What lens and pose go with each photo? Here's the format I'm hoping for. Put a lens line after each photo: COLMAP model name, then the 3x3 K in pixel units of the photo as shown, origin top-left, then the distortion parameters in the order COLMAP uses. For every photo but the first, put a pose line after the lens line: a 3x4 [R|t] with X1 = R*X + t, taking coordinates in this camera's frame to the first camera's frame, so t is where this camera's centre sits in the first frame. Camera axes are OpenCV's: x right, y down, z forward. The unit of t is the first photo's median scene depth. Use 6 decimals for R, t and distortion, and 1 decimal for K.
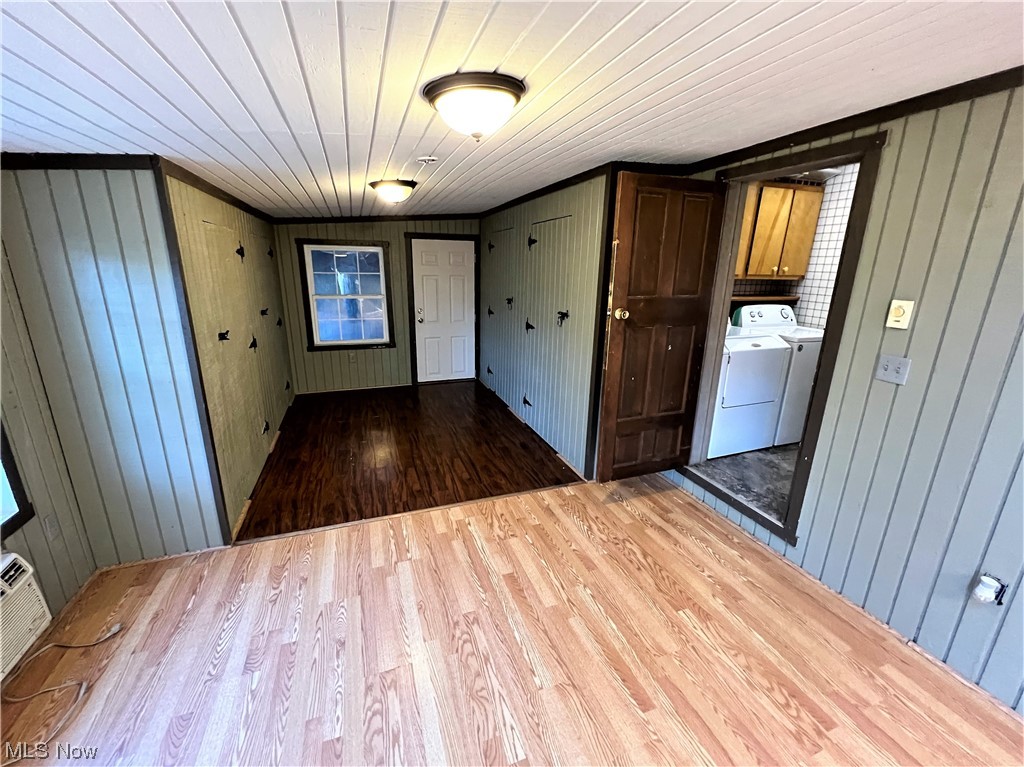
lens RADIAL K [[435.3, 0, 510.4], [0, 435.3, 381.5], [0, 0, 1]] dist [-0.000903, 0.000173]
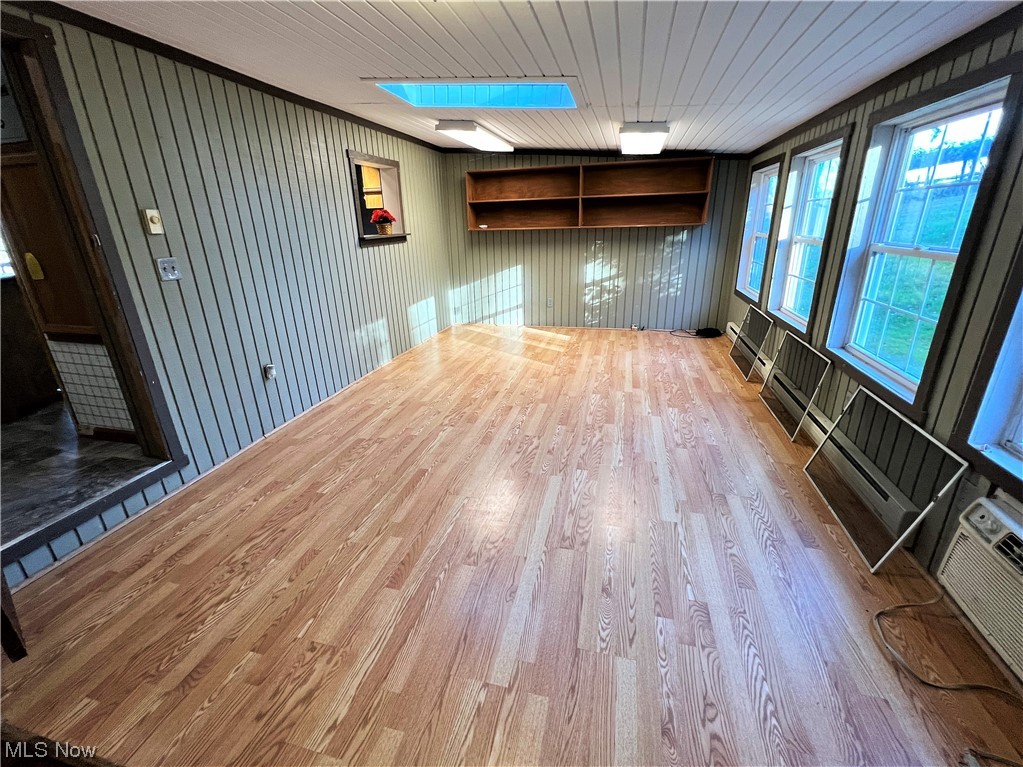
lens RADIAL K [[434.8, 0, 509.9], [0, 434.8, 381.5], [0, 0, 1]] dist [-0.000903, 0.000173]
pose [[-0.833241, -0.179887, 0.522829, -0.386312], [0.161395, 0.825281, 0.541169, -0.172793], [-0.528830, 0.535306, -0.658625, 0.919565]]
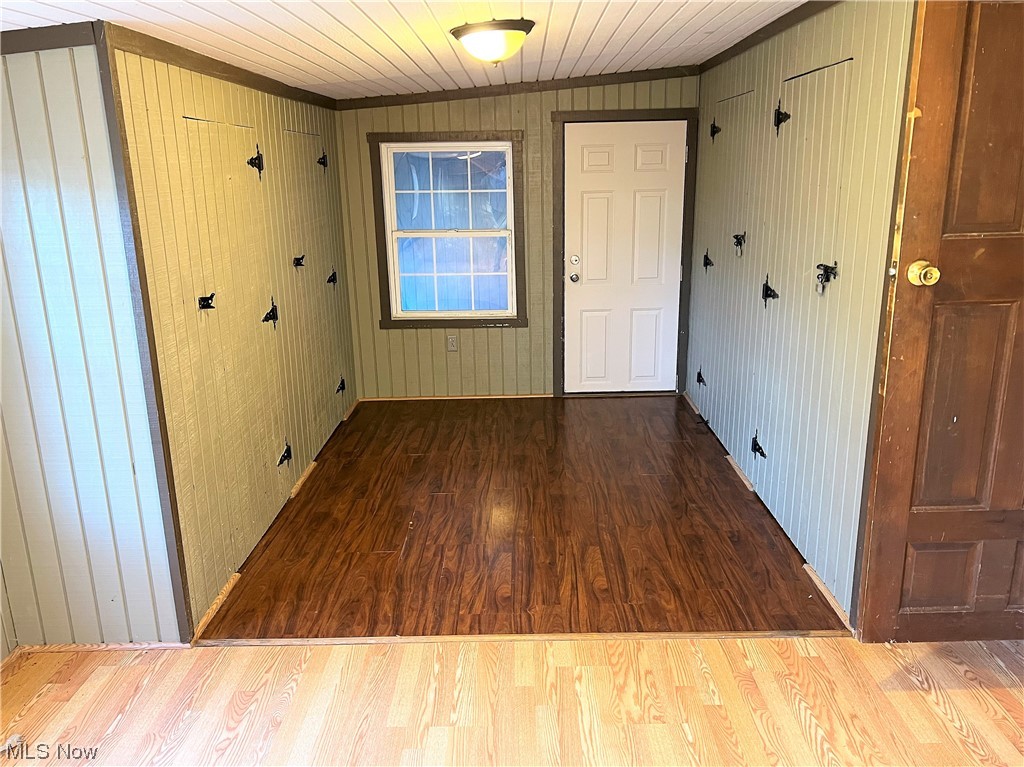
lens RADIAL K [[831.5, 0, 499.6], [0, 831.5, 386.5], [0, 0, 1]] dist [0.057554, -0.077327]
pose [[0.934374, 0.058415, -0.351472, 0.131743], [-0.059516, 0.998198, 0.007679, -0.016953], [0.351287, 0.013744, 0.936167, 0.034593]]
